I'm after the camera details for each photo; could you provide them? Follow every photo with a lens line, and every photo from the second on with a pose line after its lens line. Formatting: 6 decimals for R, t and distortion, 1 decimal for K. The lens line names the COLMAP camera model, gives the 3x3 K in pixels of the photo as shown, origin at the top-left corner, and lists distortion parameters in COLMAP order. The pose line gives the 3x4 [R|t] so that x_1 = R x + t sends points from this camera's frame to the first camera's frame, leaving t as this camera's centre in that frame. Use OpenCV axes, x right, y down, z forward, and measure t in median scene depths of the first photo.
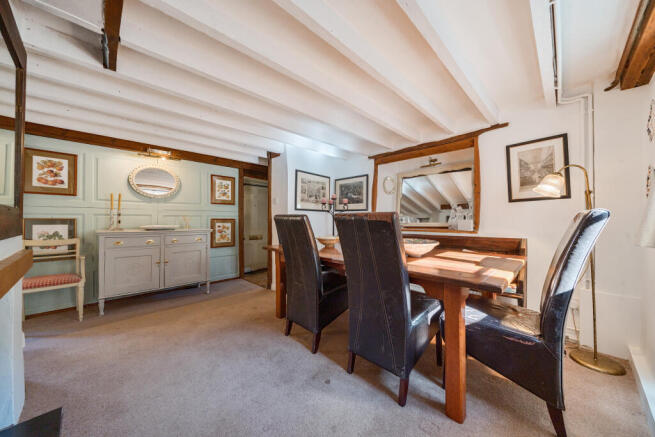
lens RADIAL K [[235.3, 0, 327.5], [0, 235.3, 218.5], [0, 0, 1]] dist [0.000553, 0.000040]
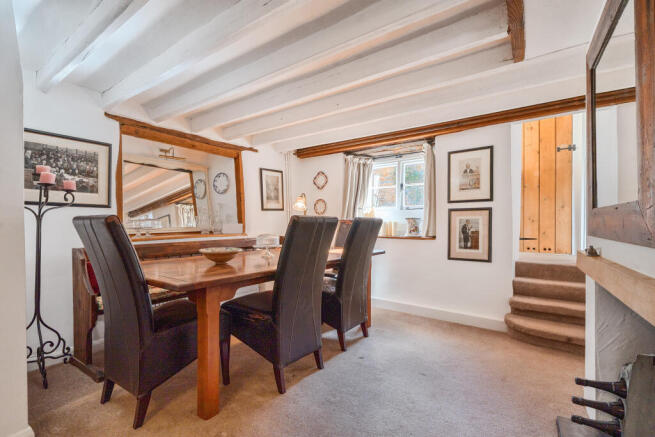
lens RADIAL K [[292.5, 0, 327.5], [0, 292.5, 218.5], [0, 0, 1]] dist [0.000231, -0.000099]
pose [[-0.169304, 0.019395, 0.985373, -0.748263], [-0.000378, 0.999805, -0.019744, 0.007151], [-0.985564, -0.003716, -0.169263, 0.734130]]
